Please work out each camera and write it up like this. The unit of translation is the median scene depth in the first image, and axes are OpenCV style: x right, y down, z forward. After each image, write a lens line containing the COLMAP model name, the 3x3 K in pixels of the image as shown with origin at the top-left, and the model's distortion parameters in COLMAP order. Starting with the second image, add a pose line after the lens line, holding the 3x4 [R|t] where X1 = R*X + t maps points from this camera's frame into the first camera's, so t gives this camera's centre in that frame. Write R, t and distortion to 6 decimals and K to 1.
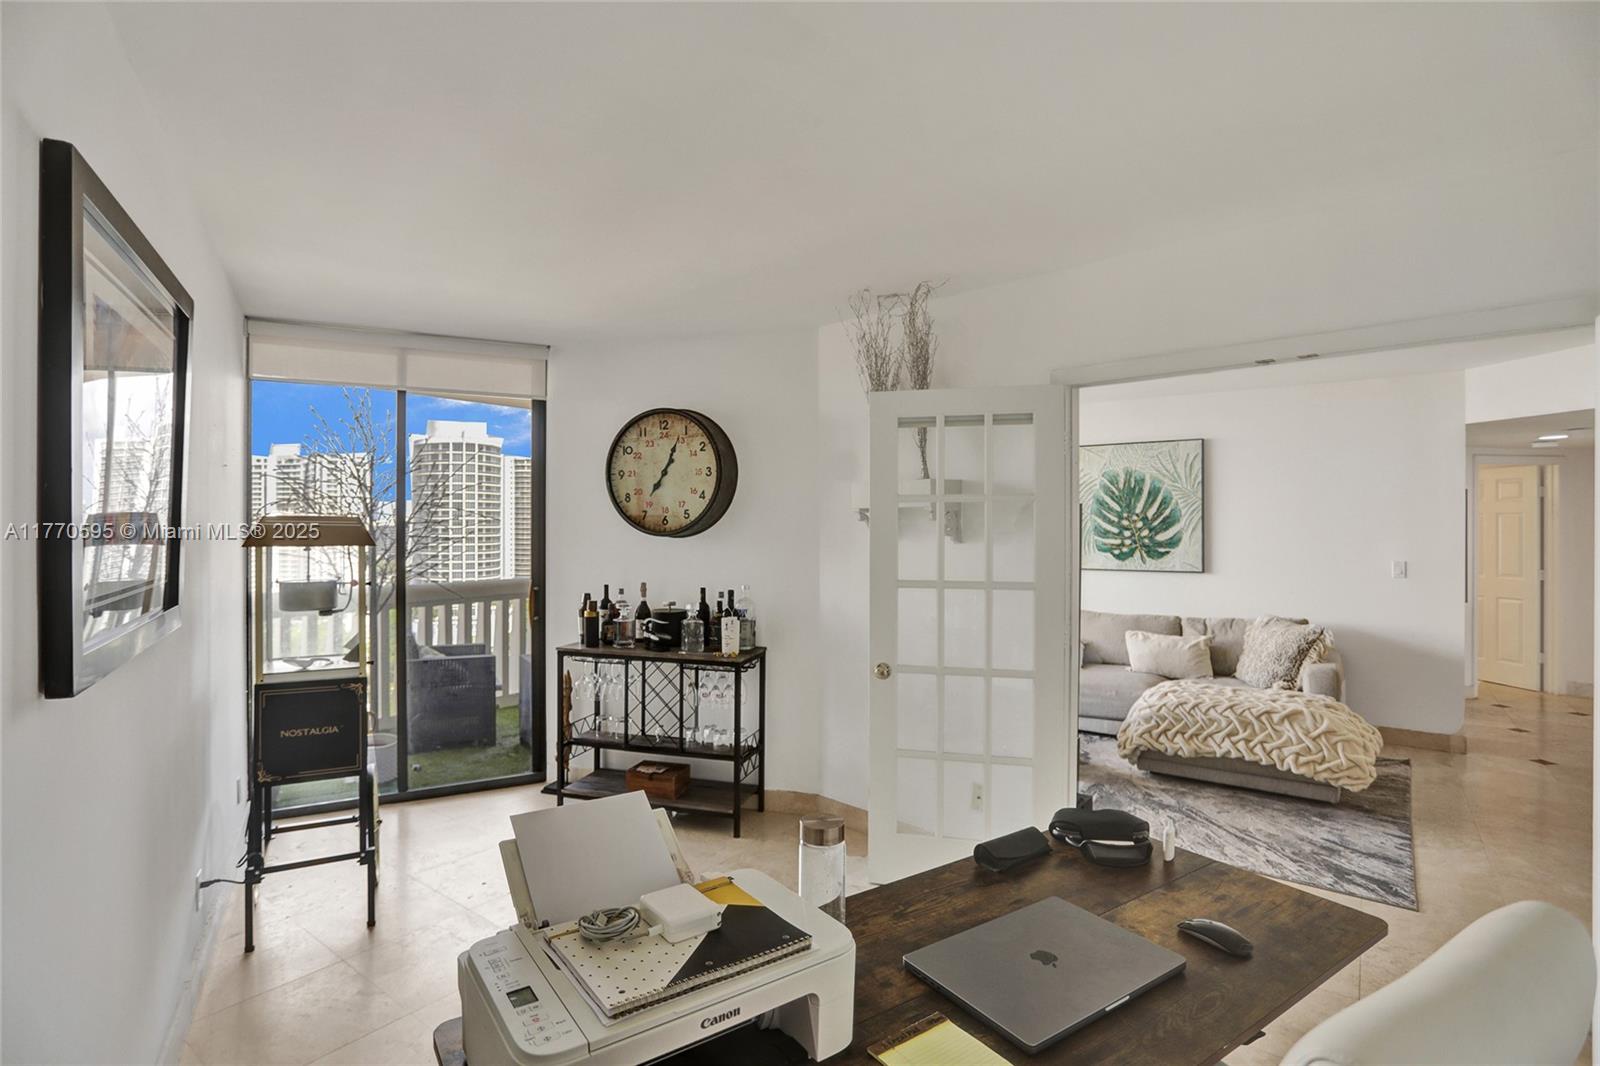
lens RADIAL K [[788.8, 0, 801.0], [0, 788.8, 531.5], [0, 0, 1]] dist [-0.066878, 0.033419]
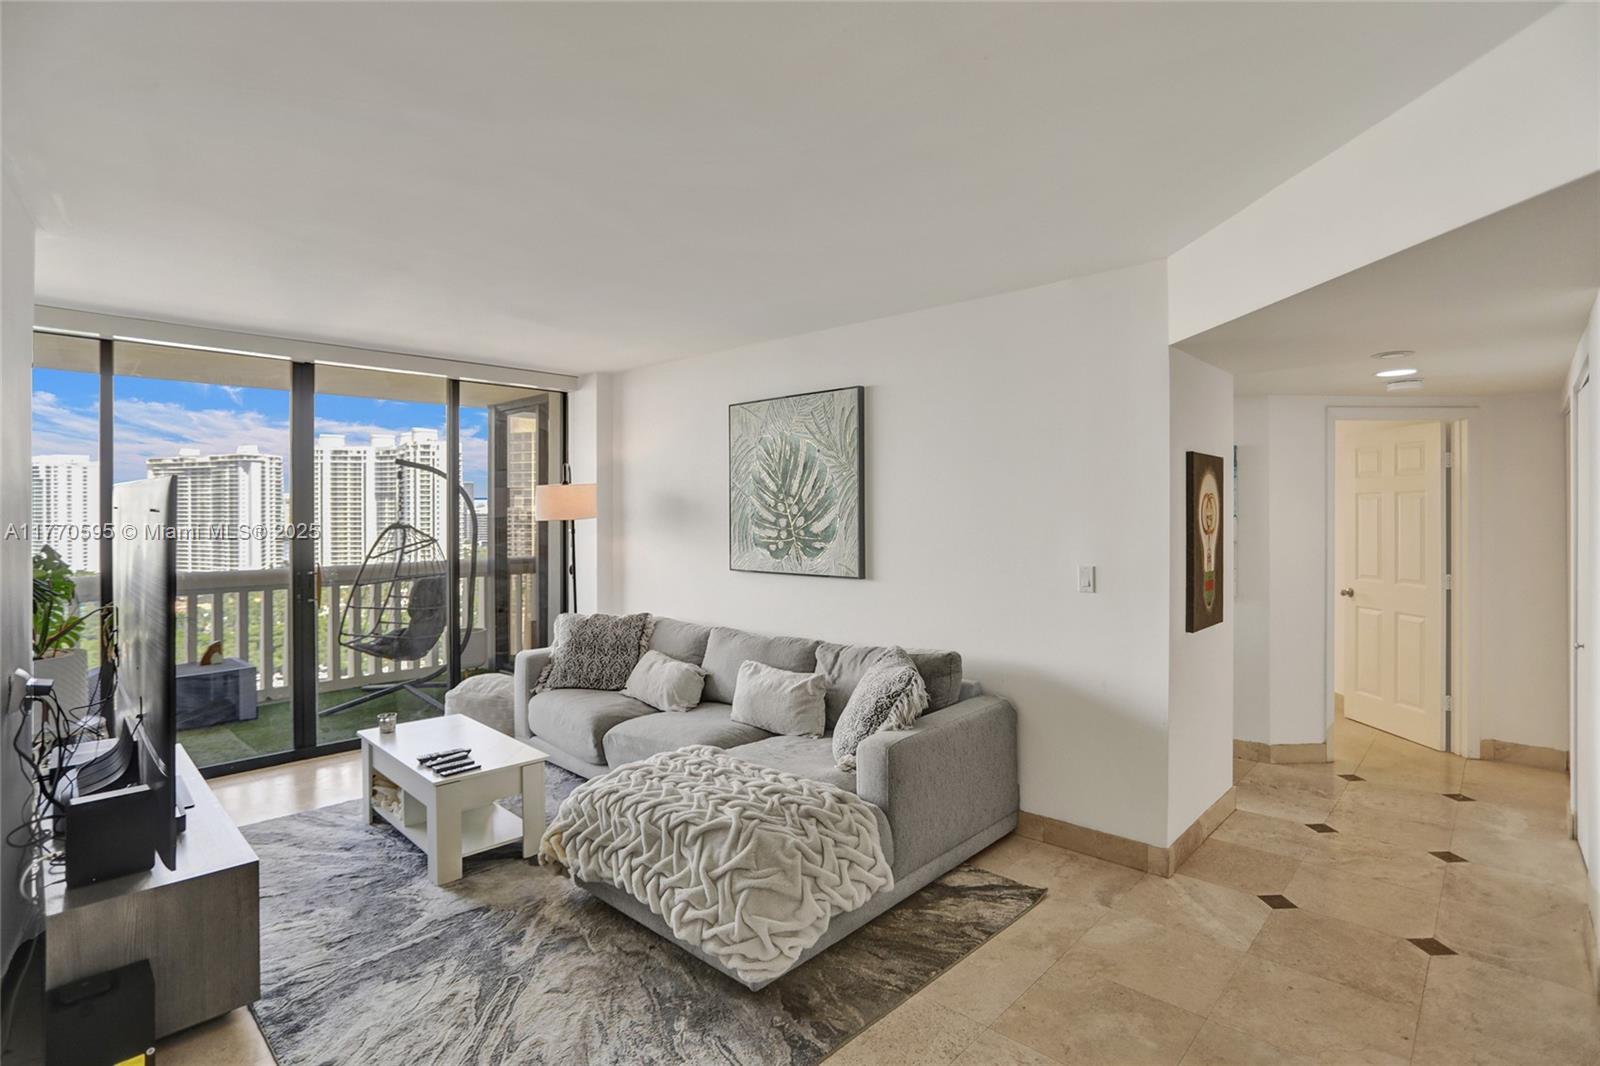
lens RADIAL K [[790.2, 0, 809.5], [0, 790.2, 517.6], [0, 0, 1]] dist [-0.060992, 0.029038]
pose [[0.994209, -0.001958, -0.107442, 0.530581], [0.001819, 0.999997, -0.001391, -0.000831], [0.107444, 0.001188, 0.994210, 0.280606]]
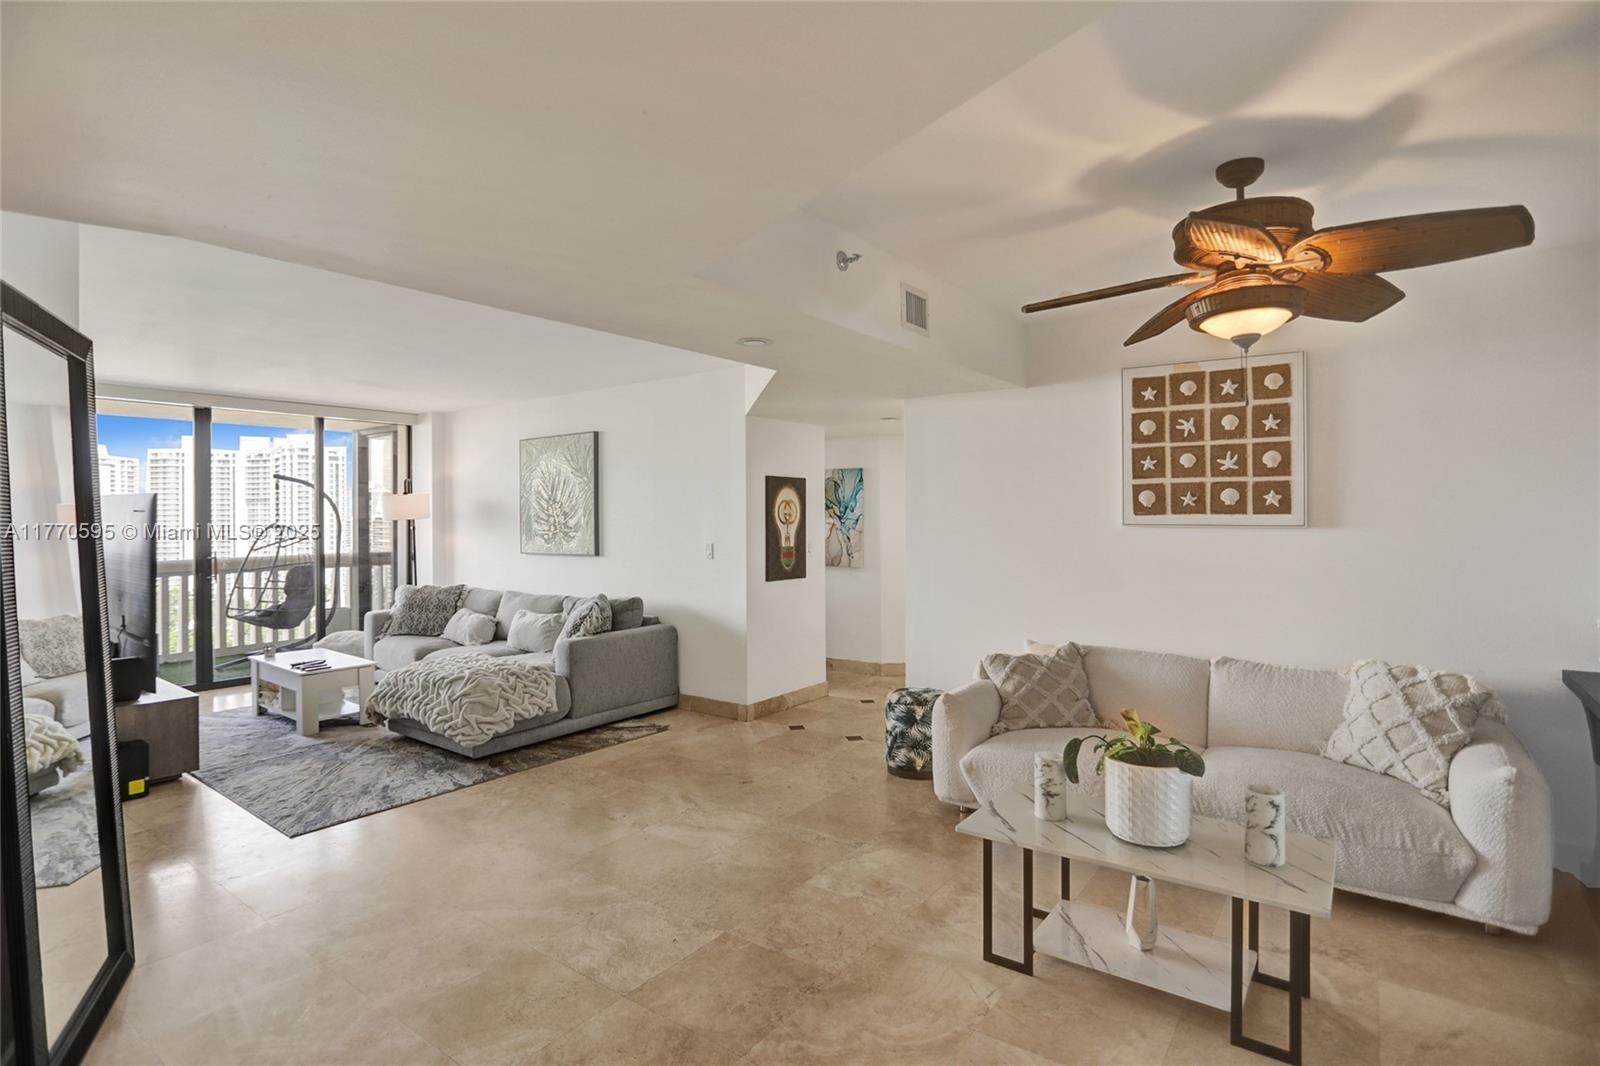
lens RADIAL K [[792.2, 0, 824.8], [0, 792.2, 517.4], [0, 0, 1]] dist [-0.055656, 0.025380]
pose [[0.999646, -0.006550, 0.025782, 0.782541], [0.006762, 0.999944, -0.008136, 0.010512], [-0.025727, 0.008307, 0.999634, -0.102497]]
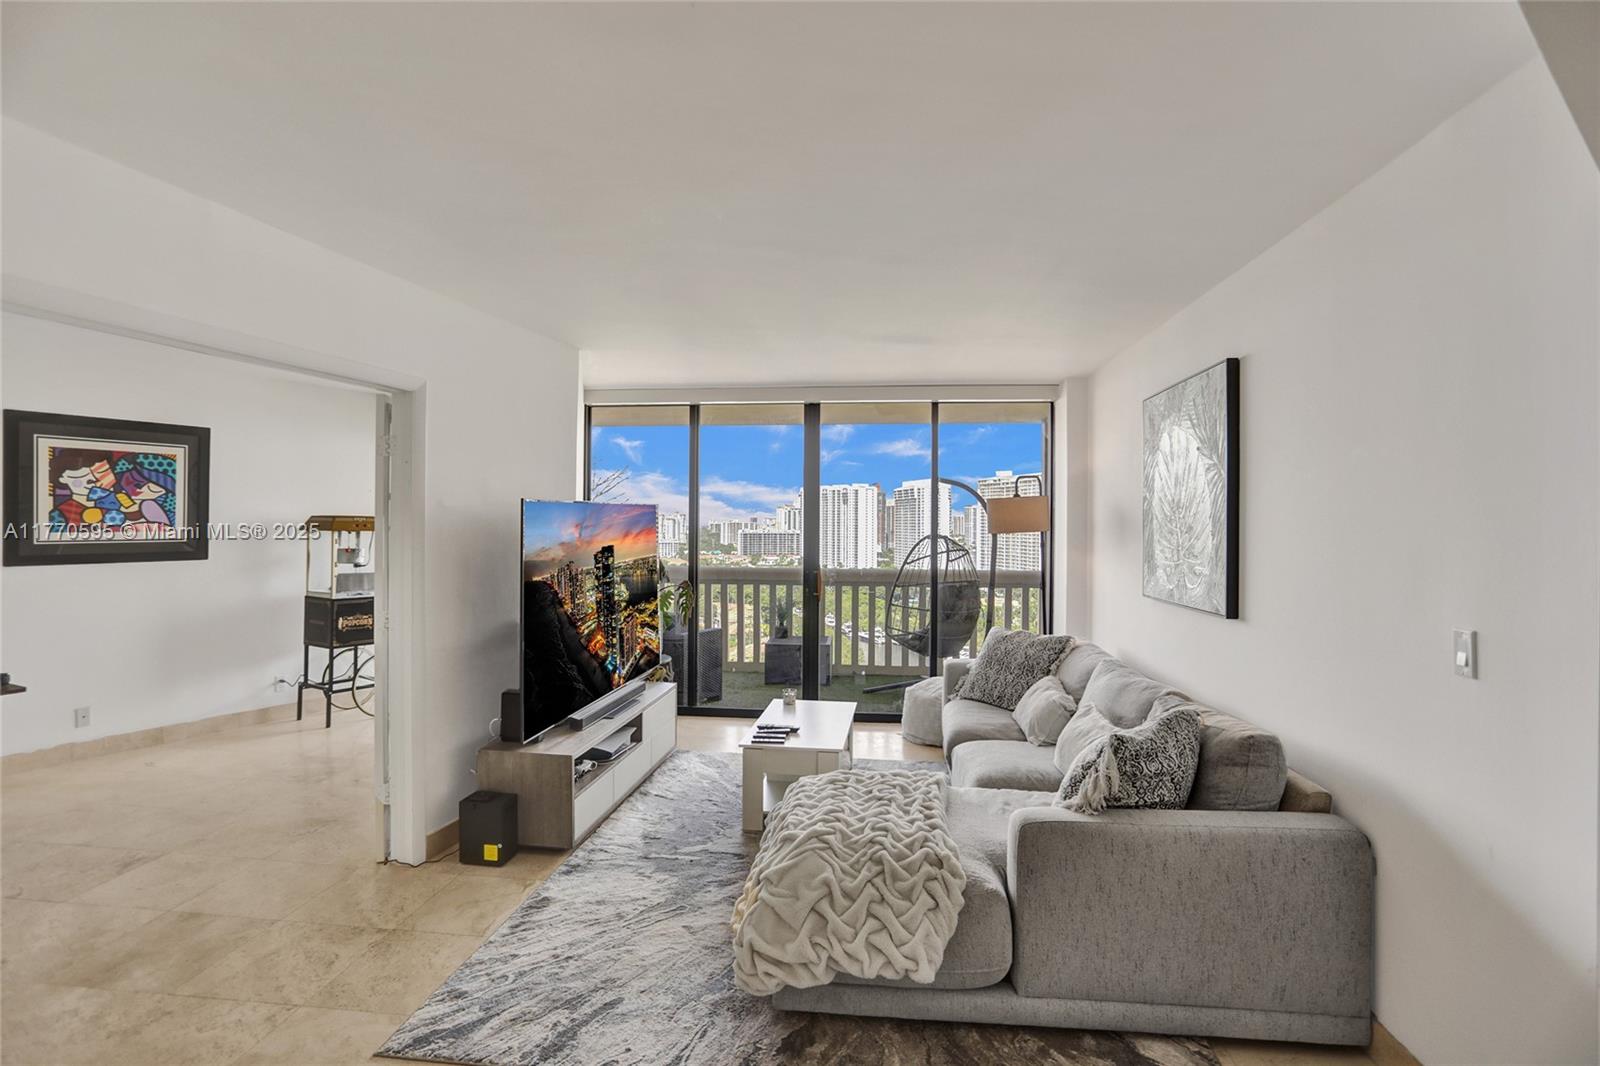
lens RADIAL K [[801.5, 0, 797.9], [0, 801.5, 525.9], [0, 0, 1]] dist [-0.068623, 0.032294]
pose [[0.497430, 0.006191, -0.867482, 0.801834], [-0.014590, 0.999893, -0.001230, -0.003022], [0.867381, 0.013269, 0.497467, 0.476634]]
